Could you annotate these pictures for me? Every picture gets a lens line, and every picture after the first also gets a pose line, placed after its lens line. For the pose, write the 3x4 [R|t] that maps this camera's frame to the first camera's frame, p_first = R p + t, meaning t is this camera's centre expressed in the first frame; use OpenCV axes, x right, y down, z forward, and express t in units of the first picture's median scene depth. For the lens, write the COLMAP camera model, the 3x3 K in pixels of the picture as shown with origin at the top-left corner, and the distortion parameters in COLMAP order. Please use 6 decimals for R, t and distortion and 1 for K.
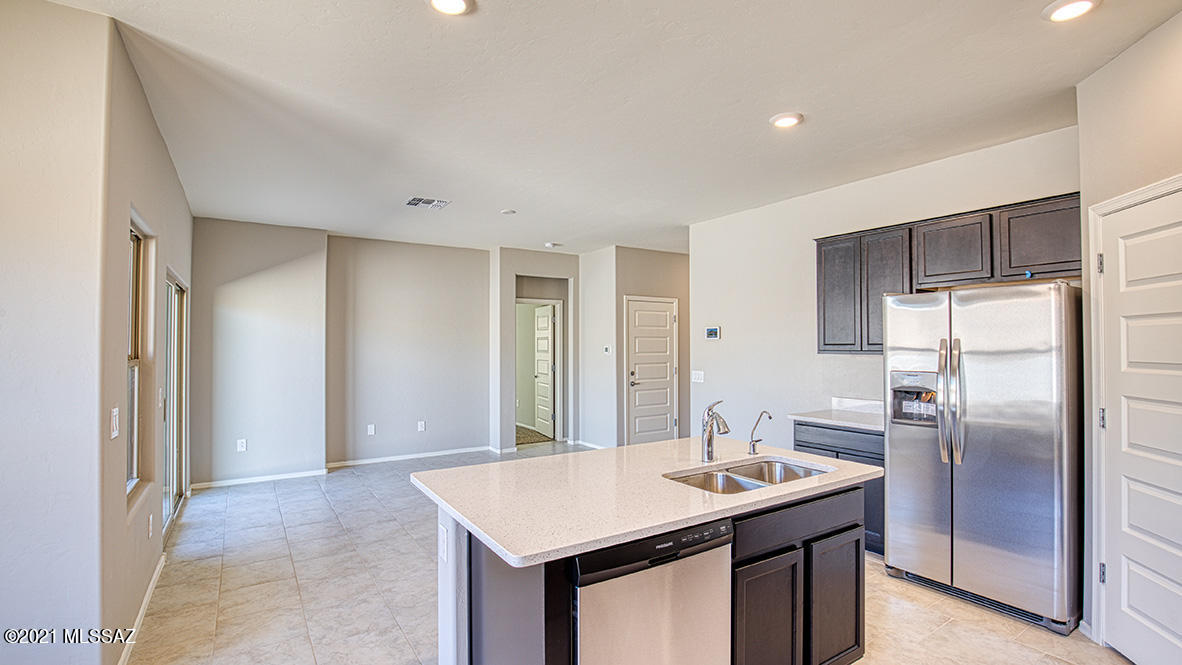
lens RADIAL K [[539.7, 0, 600.4], [0, 539.7, 337.6], [0, 0, 1]] dist [-0.036108, 0.006928]
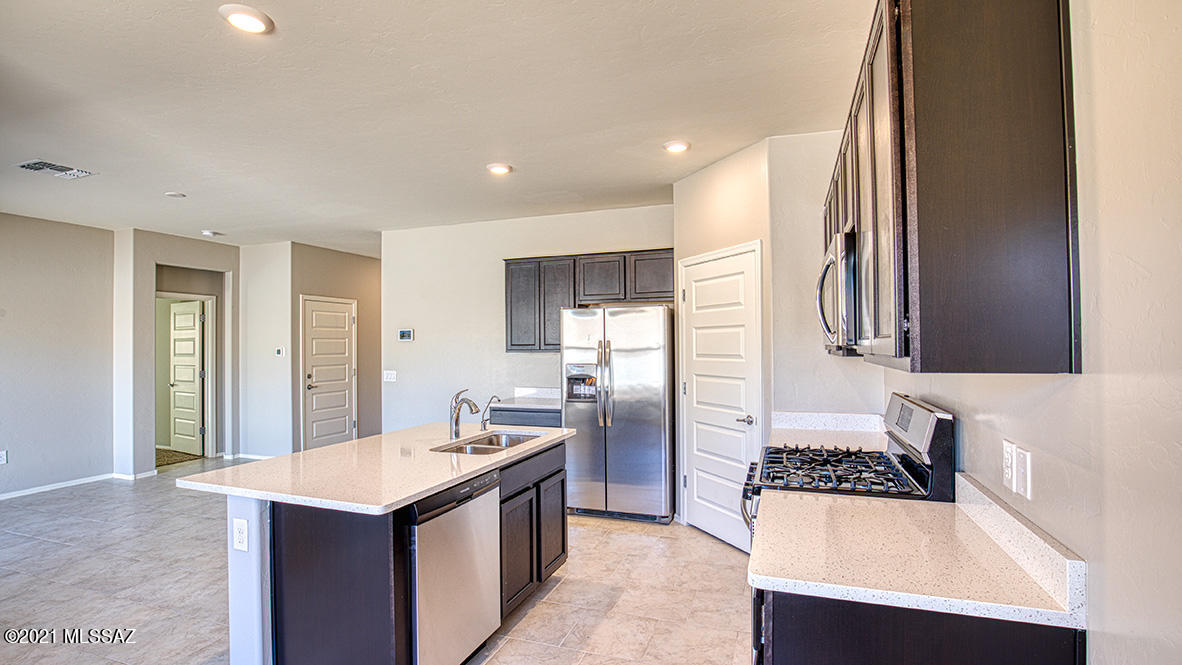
lens RADIAL K [[539.7, 0, 601.5], [0, 539.7, 337.7], [0, 0, 1]] dist [-0.036108, 0.006928]
pose [[0.798993, 0.002873, 0.601333, -0.221899], [-0.001745, 0.999995, -0.002458, -0.001571], [-0.601337, 0.000915, 0.798995, -0.163860]]
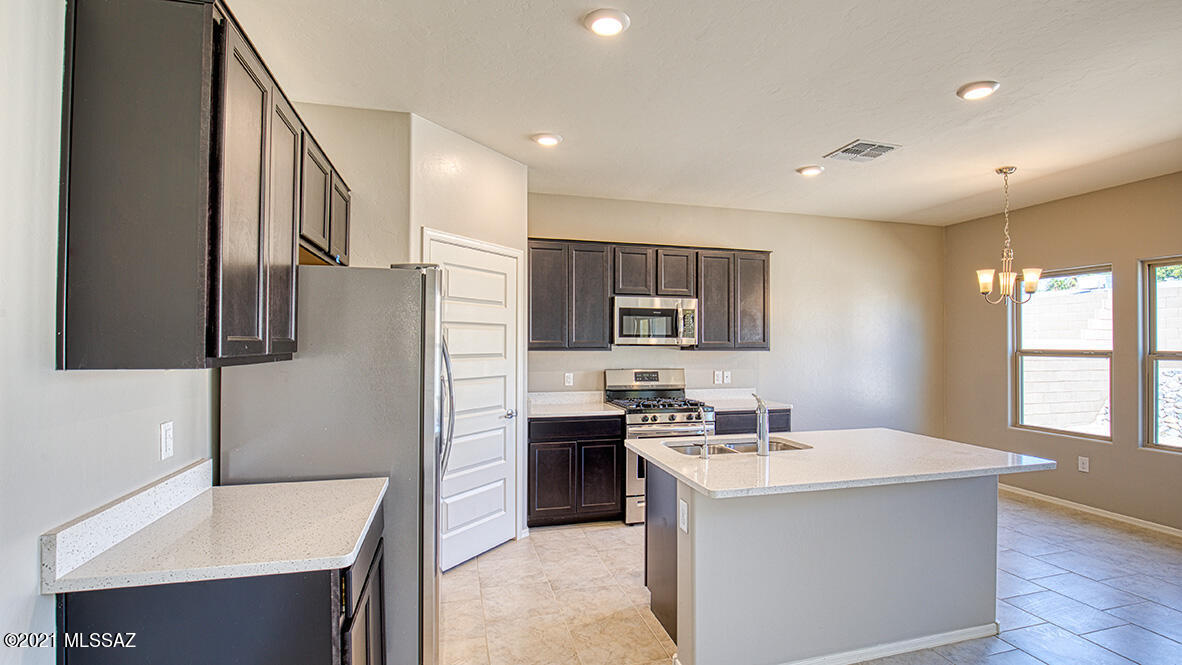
lens RADIAL K [[539.7, 0, 608.4], [0, 539.7, 335.4], [0, 0, 1]] dist [-0.036108, 0.006928]
pose [[-0.952022, 0.002652, 0.306019, 0.126951], [-0.006862, 0.999526, -0.030010, 0.026036], [-0.305954, -0.030671, -0.951552, 1.642060]]
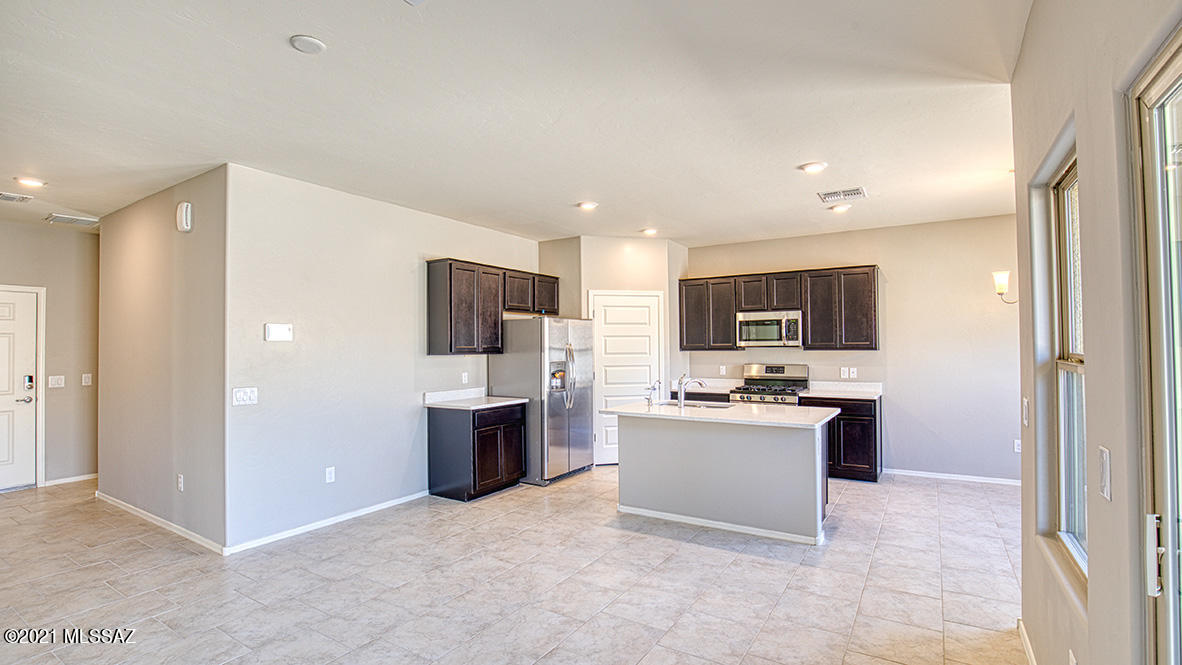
lens RADIAL K [[539.7, 0, 601.8], [0, 539.7, 335.7], [0, 0, 1]] dist [-0.036108, 0.006928]
pose [[-0.414517, 0.022729, 0.909757, -1.105584], [-0.004835, 0.999619, -0.027178, 0.025165], [-0.910029, -0.015664, -0.414250, 1.602236]]
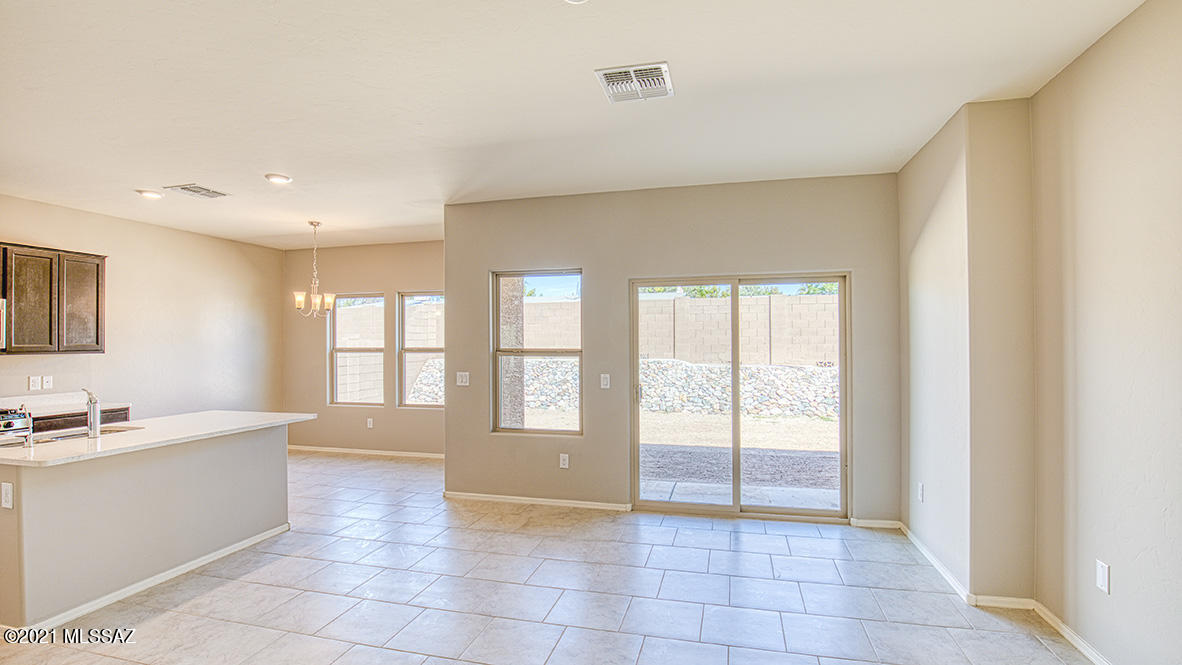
lens RADIAL K [[539.7, 0, 596.8], [0, 539.7, 336.6], [0, 0, 1]] dist [-0.036108, 0.006928]
pose [[-0.747394, -0.000097, -0.664381, 0.103316], [0.019143, 0.999582, -0.021680, 0.033111], [0.664105, -0.028922, -0.747080, 2.143041]]
